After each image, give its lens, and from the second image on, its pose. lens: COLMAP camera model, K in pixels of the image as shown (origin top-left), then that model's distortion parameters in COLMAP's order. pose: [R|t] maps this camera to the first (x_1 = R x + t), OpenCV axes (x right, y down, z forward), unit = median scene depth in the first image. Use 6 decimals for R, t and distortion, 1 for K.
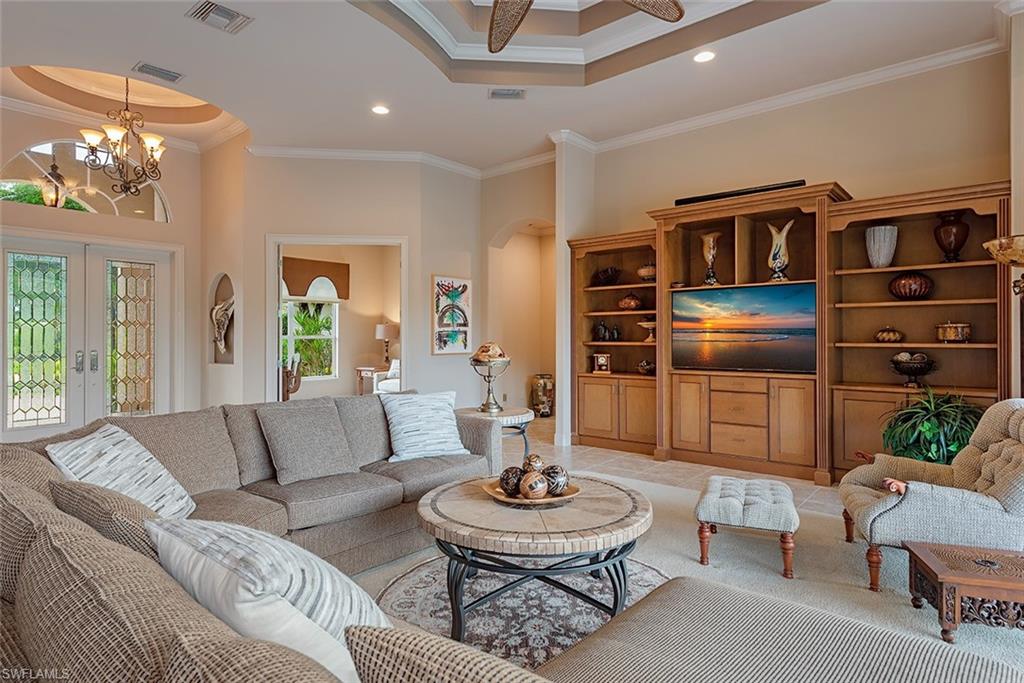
lens RADIAL K [[581.2, 0, 516.1], [0, 581.2, 337.6], [0, 0, 1]] dist [0.000962, 0.000275]
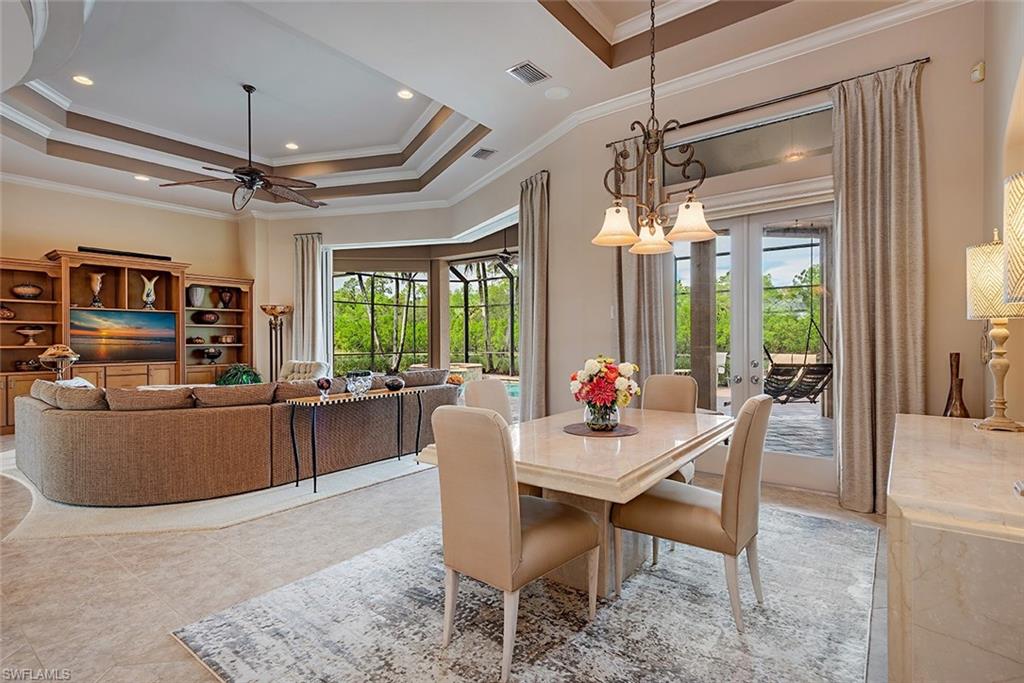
lens RADIAL K [[498.9, 0, 514.1], [0, 498.9, 346.4], [0, 0, 1]] dist [-0.001351, -0.000913]
pose [[-0.055933, -0.007525, 0.998406, -1.081173], [0.007899, 0.999937, 0.007979, 0.010376], [-0.998403, 0.008333, -0.055870, -0.011582]]
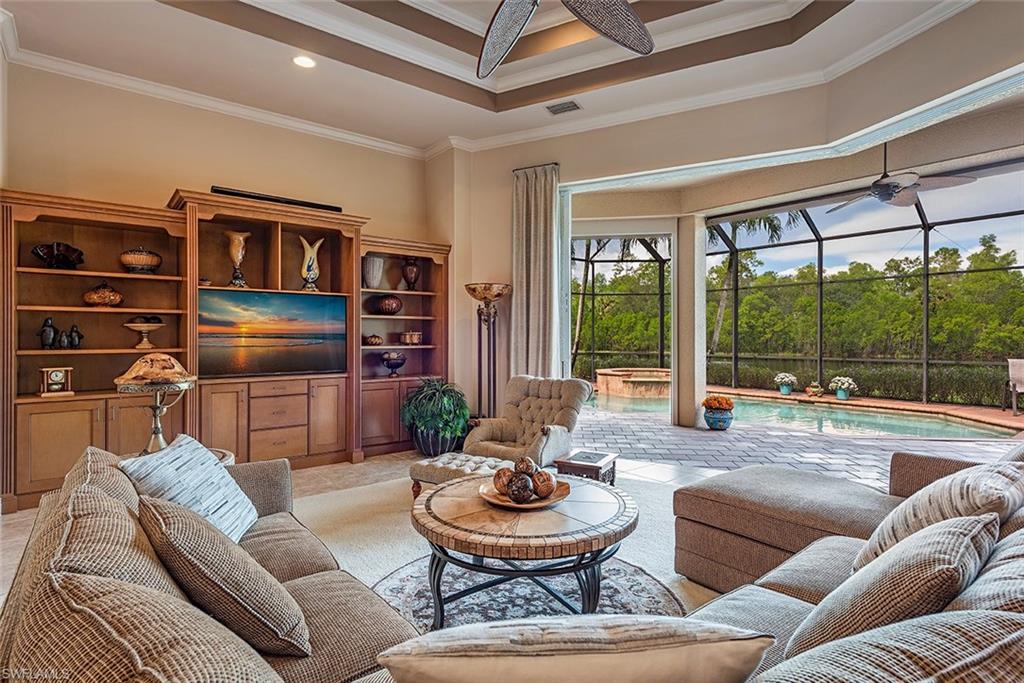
lens RADIAL K [[528.8, 0, 513.3], [0, 528.8, 341.8], [0, 0, 1]] dist [0.007313, 0.000260]
pose [[0.174898, -0.005816, 0.984569, -0.458734], [0.003289, 0.999980, 0.005322, -0.004702], [-0.984581, 0.002307, 0.174914, 0.434715]]
